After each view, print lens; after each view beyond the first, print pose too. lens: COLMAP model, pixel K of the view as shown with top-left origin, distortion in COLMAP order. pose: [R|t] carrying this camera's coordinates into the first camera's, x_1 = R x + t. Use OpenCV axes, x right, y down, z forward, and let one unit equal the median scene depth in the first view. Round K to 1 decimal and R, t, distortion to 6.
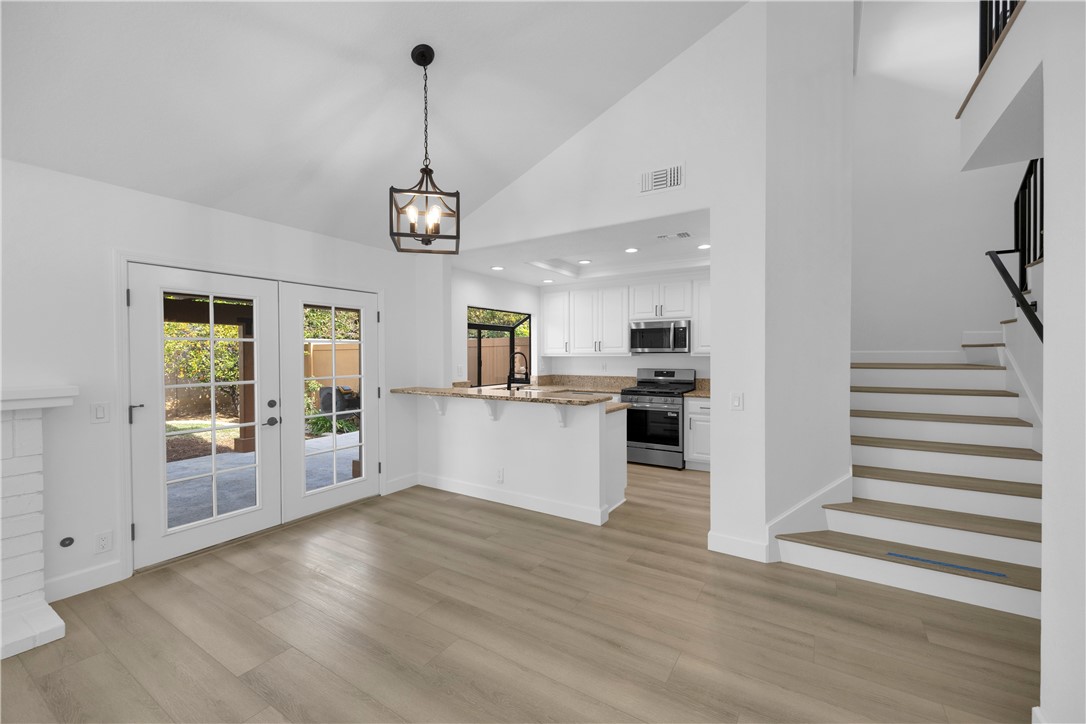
lens RADIAL K [[431.5, 0, 522.4], [0, 431.5, 359.9], [0, 0, 1]] dist [-0.000338, 0.000026]
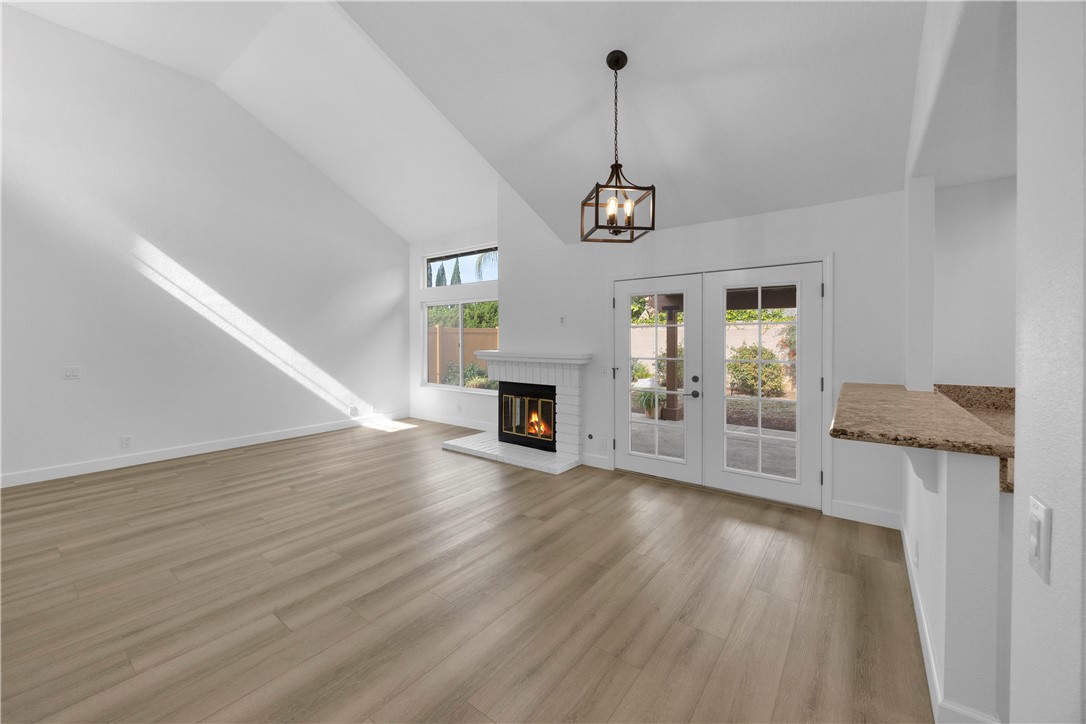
lens RADIAL K [[444.1, 0, 522.6], [0, 444.1, 342.0], [0, 0, 1]] dist [0.000302, 0.000174]
pose [[-0.081274, 0.013999, -0.996593, 0.392753], [-0.009147, 0.999849, 0.014791, -0.007419], [0.996650, 0.010318, -0.081133, 0.374952]]
